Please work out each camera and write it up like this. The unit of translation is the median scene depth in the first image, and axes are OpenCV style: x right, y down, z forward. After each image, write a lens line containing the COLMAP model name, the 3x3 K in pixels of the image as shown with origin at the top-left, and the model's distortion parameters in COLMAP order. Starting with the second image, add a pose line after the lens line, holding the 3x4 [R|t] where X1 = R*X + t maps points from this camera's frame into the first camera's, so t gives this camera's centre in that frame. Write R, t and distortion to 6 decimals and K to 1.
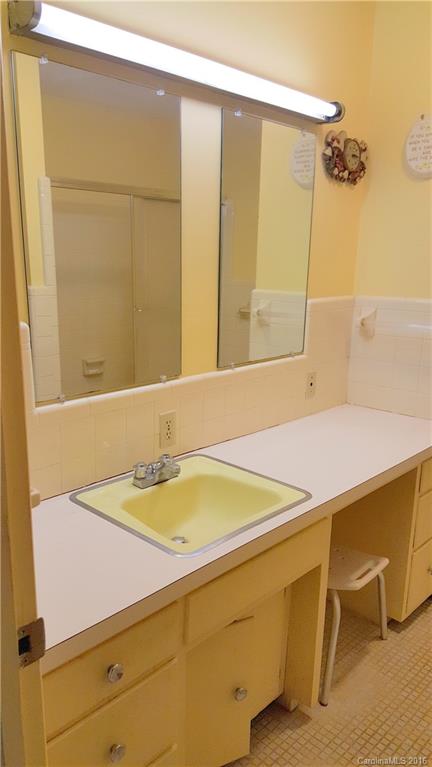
lens RADIAL K [[562.5, 0, 200.7], [0, 562.5, 387.0], [0, 0, 1]] dist [0.165130, -0.279310]
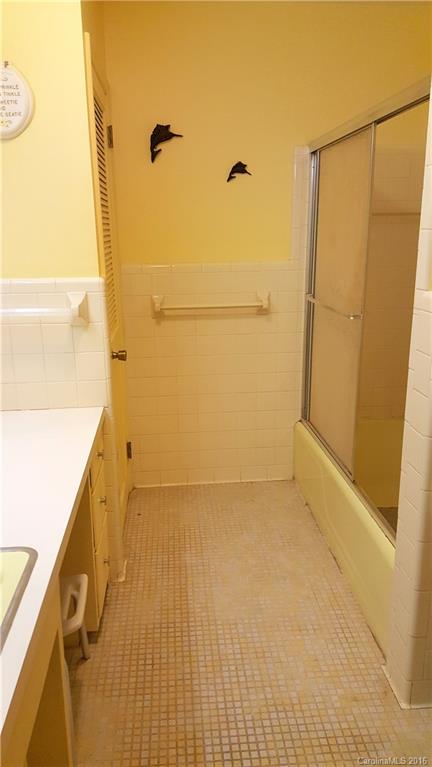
lens RADIAL K [[562.5, 0, 200.7], [0, 562.5, 387.0], [0, 0, 1]] dist [0.165130, -0.279310]
pose [[0.660779, -0.226523, 0.715583, -0.124915], [0.198843, 0.972139, 0.124124, -0.055055], [-0.723763, 0.060270, 0.687411, 0.260196]]
